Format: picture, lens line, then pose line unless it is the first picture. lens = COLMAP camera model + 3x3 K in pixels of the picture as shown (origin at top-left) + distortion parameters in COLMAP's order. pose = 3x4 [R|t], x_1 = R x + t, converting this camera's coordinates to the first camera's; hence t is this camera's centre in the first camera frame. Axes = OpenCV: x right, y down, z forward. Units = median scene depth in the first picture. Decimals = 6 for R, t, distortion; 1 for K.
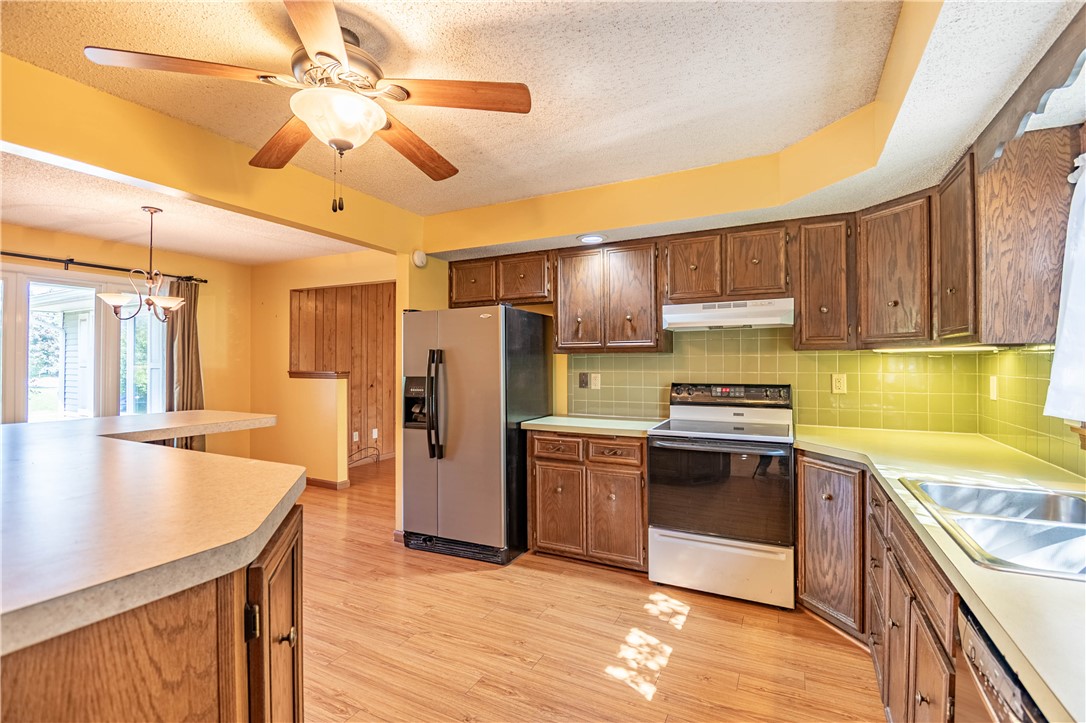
lens RADIAL K [[480.6, 0, 554.6], [0, 480.6, 360.2], [0, 0, 1]] dist [-0.001977, -0.000768]
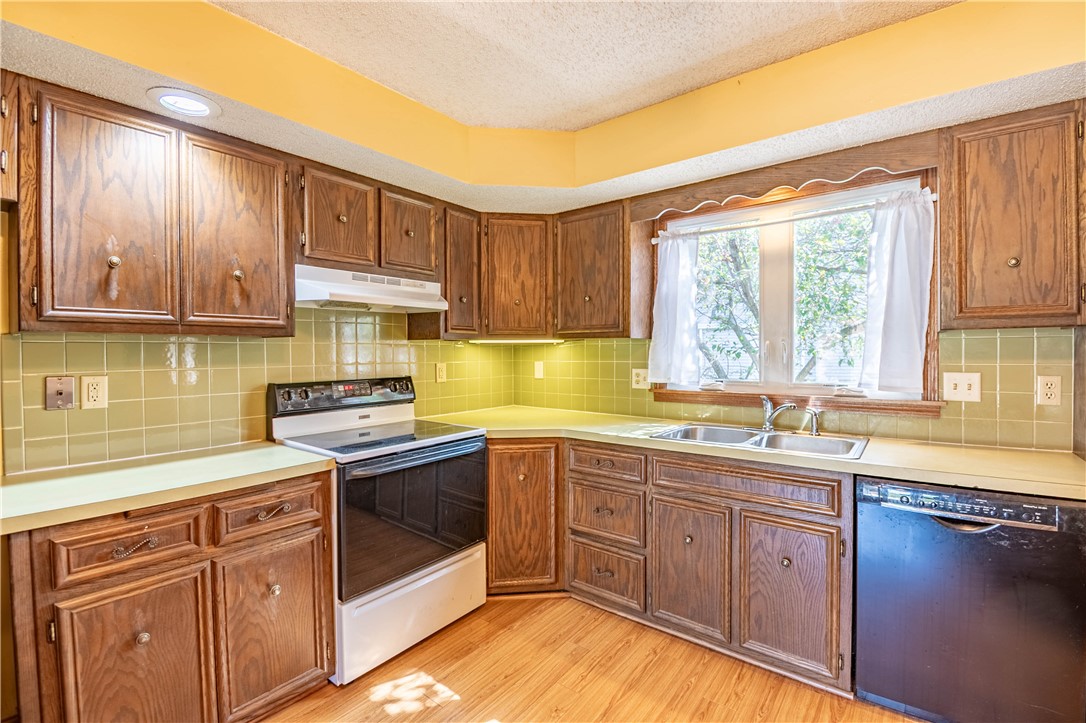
lens RADIAL K [[480.6, 0, 554.6], [0, 480.6, 360.2], [0, 0, 1]] dist [-0.001977, -0.000768]
pose [[0.194562, -0.015347, 0.980770, -0.375746], [0.001119, 0.999880, 0.015424, 0.006545], [-0.980890, -0.001903, 0.194556, 0.581808]]
